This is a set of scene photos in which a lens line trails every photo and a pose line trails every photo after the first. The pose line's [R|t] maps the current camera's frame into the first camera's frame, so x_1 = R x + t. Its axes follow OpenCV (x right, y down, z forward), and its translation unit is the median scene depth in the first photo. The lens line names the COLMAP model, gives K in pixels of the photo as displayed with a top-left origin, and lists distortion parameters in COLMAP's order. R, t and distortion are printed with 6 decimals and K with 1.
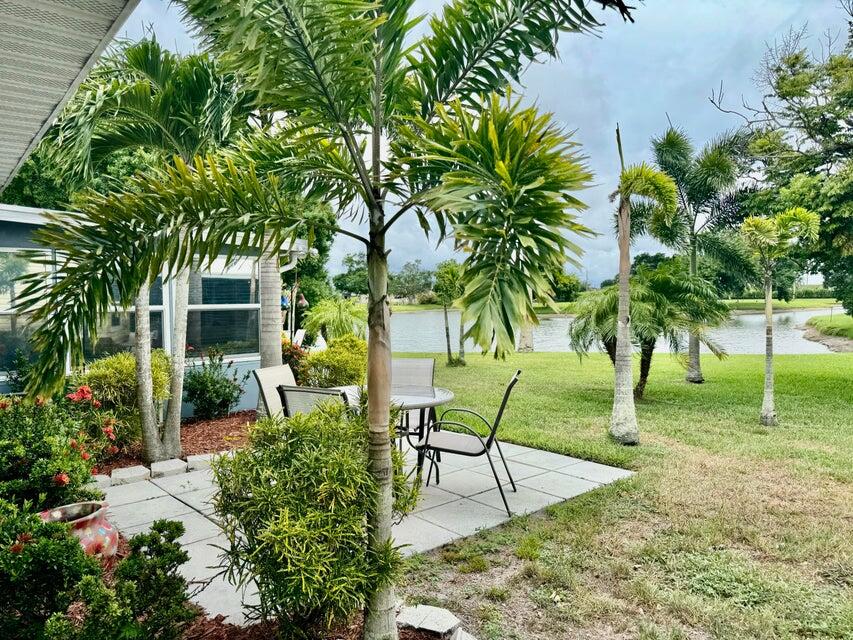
lens RADIAL K [[584.3, 0, 428.9], [0, 584.3, 314.3], [0, 0, 1]] dist [0.001237, -0.011652]
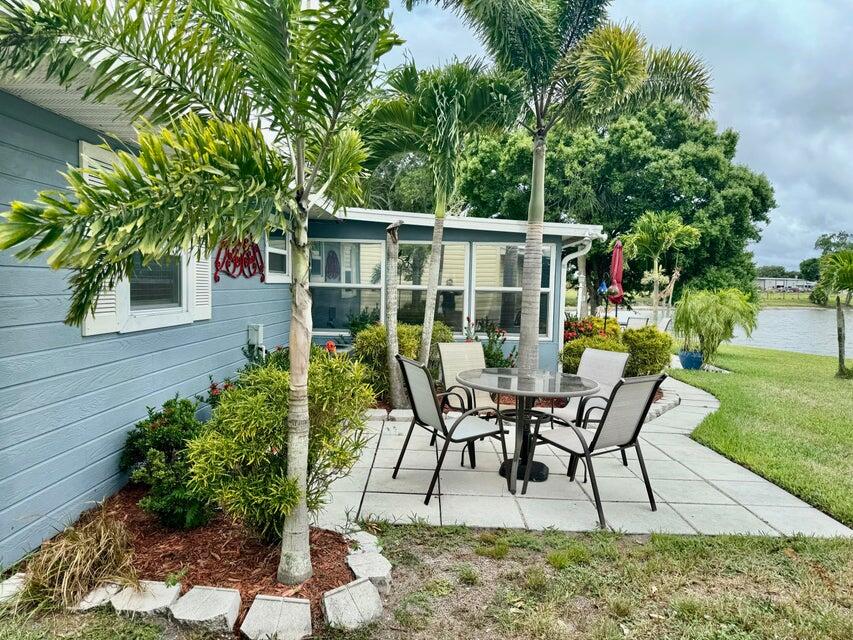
lens RADIAL K [[584.3, 0, 432.4], [0, 584.3, 318.4], [0, 0, 1]] dist [0.001237, -0.011652]
pose [[0.741200, 0.069559, -0.667670, 0.118418], [-0.047454, 0.997558, 0.051248, -0.003002], [0.669605, -0.006301, 0.742691, 0.034074]]
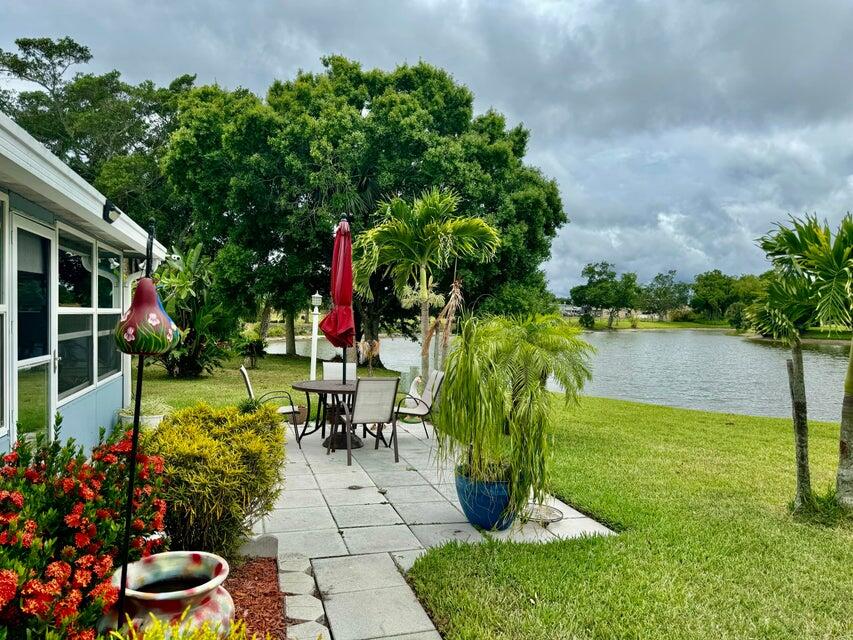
lens RADIAL K [[584.3, 0, 415.6], [0, 584.3, 321.1], [0, 0, 1]] dist [0.001237, -0.011652]
pose [[0.909670, 0.032089, -0.414090, -0.027081], [-0.036401, 0.999334, -0.002524, -0.013856], [0.413733, 0.017369, 0.910233, 0.467812]]
